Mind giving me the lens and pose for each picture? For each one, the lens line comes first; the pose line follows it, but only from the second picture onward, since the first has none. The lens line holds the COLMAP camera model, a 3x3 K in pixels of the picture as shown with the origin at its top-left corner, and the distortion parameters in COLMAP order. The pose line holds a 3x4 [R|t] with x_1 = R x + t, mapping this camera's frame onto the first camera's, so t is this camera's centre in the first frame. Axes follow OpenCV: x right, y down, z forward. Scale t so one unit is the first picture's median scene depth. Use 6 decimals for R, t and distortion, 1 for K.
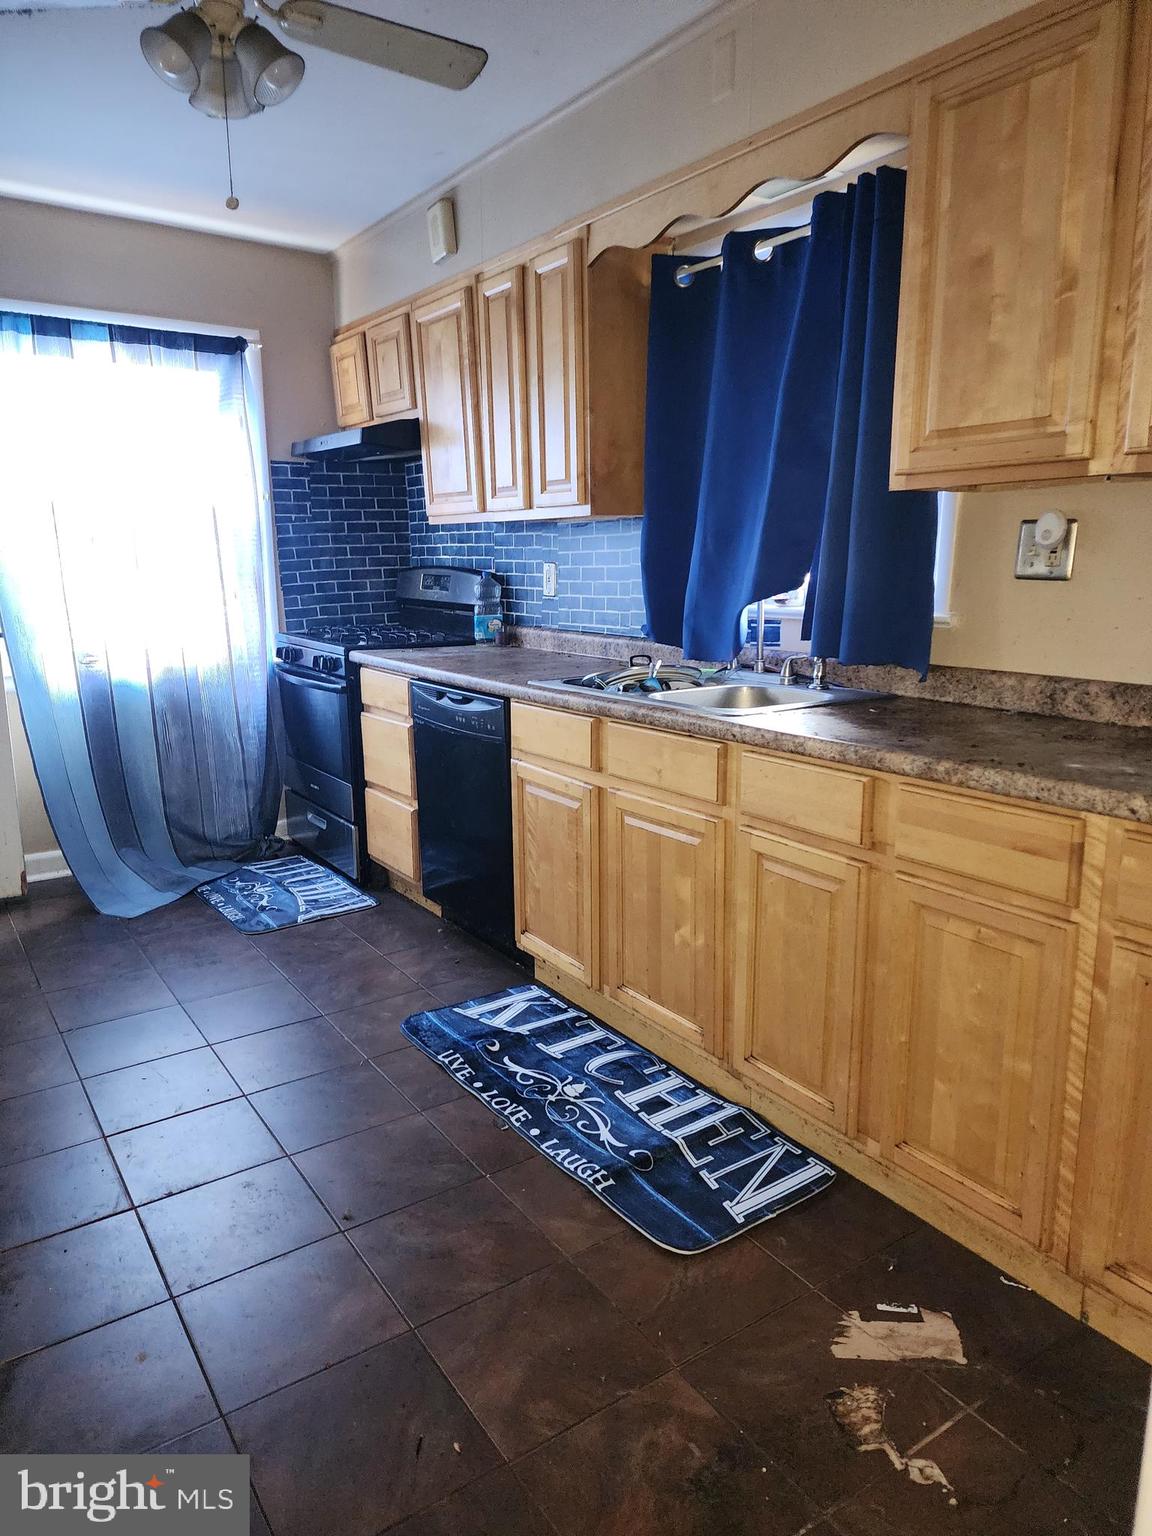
lens RADIAL K [[1029.2, 0, 596.8], [0, 1029.2, 766.0], [0, 0, 1]] dist [0.072268, -0.061949]
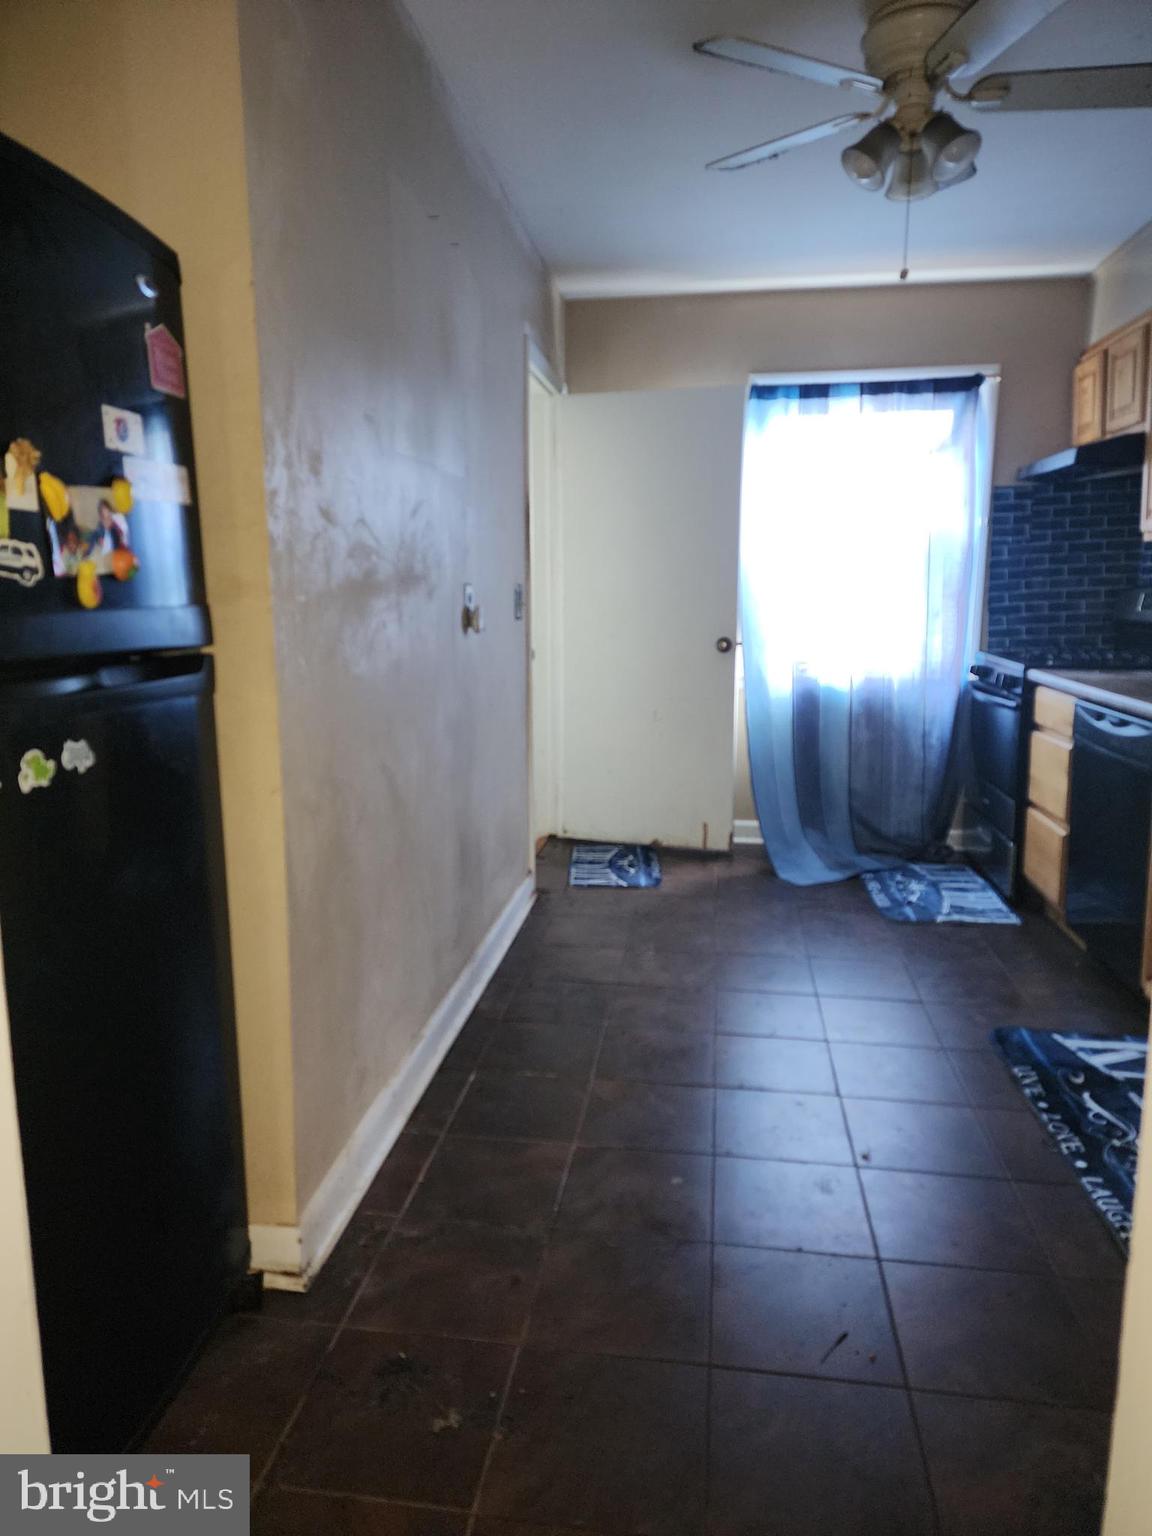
lens RADIAL K [[1029.2, 0, 574.2], [0, 1029.2, 770.7], [0, 0, 1]] dist [0.072268, -0.061949]
pose [[0.727726, 0.121276, -0.675061, 0.149015], [-0.136068, 0.990208, 0.031209, 0.016518], [0.672235, 0.069142, 0.737102, -0.043748]]
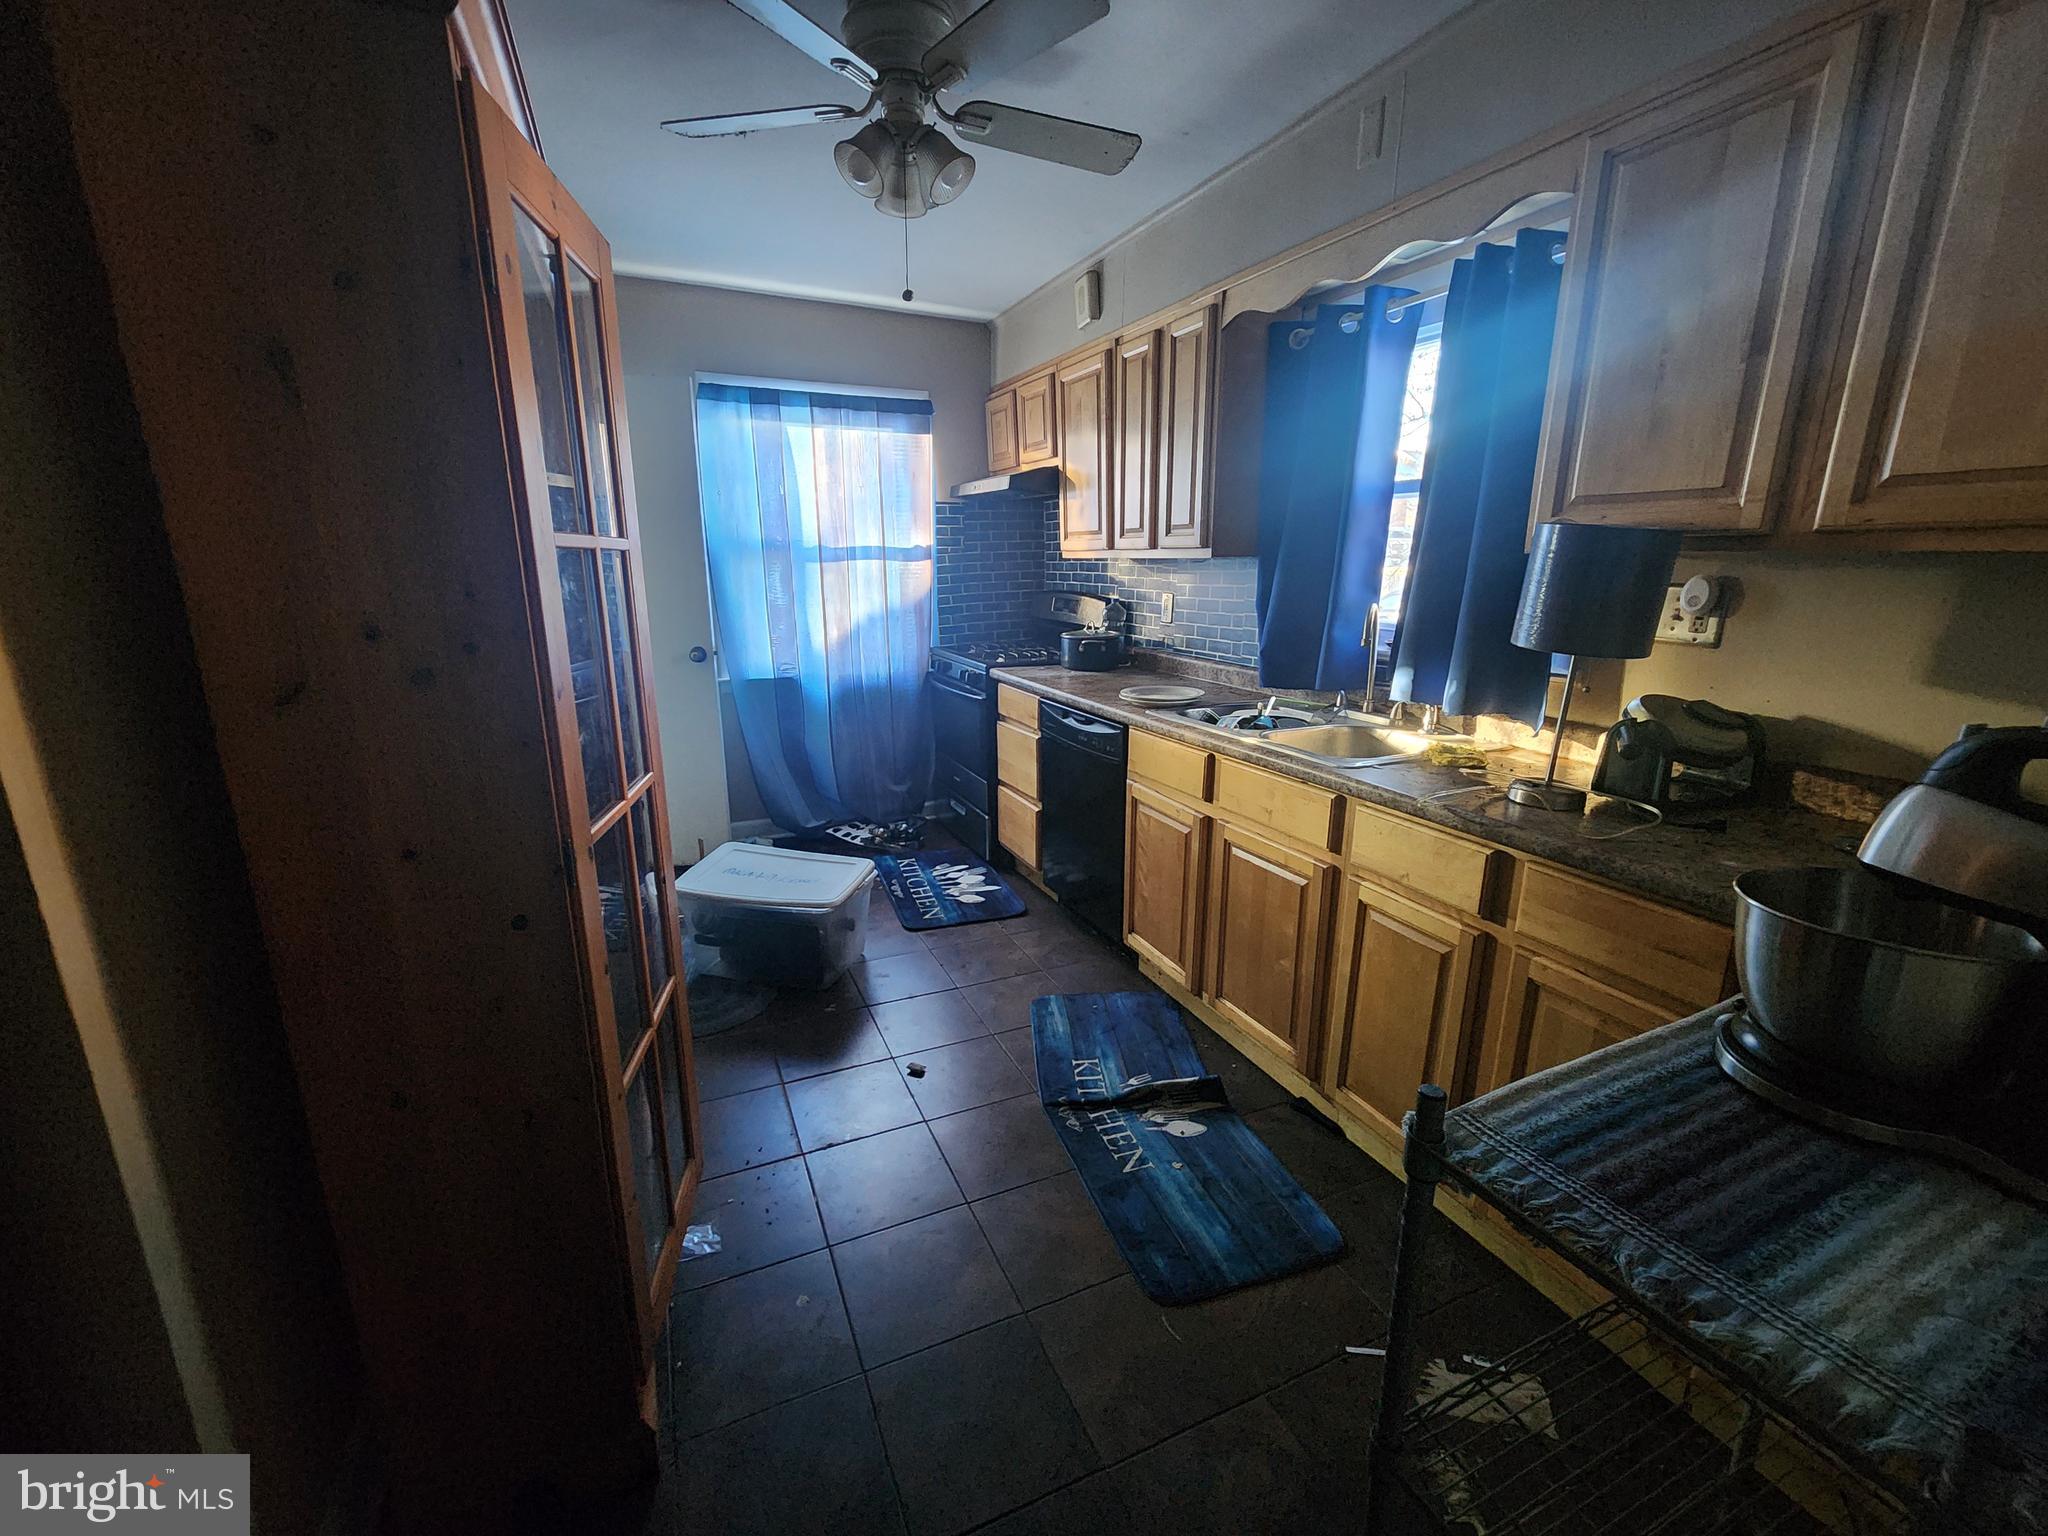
lens RADIAL K [[858.9, 0, 1033.7], [0, 858.9, 771.9], [0, 0, 1]] dist [-0.006643, 0.002426]
pose [[0.983019, 0.049922, -0.176583, -0.016665], [-0.042230, 0.997999, 0.047053, -0.046601], [0.178579, -0.038797, 0.983160, 0.063191]]
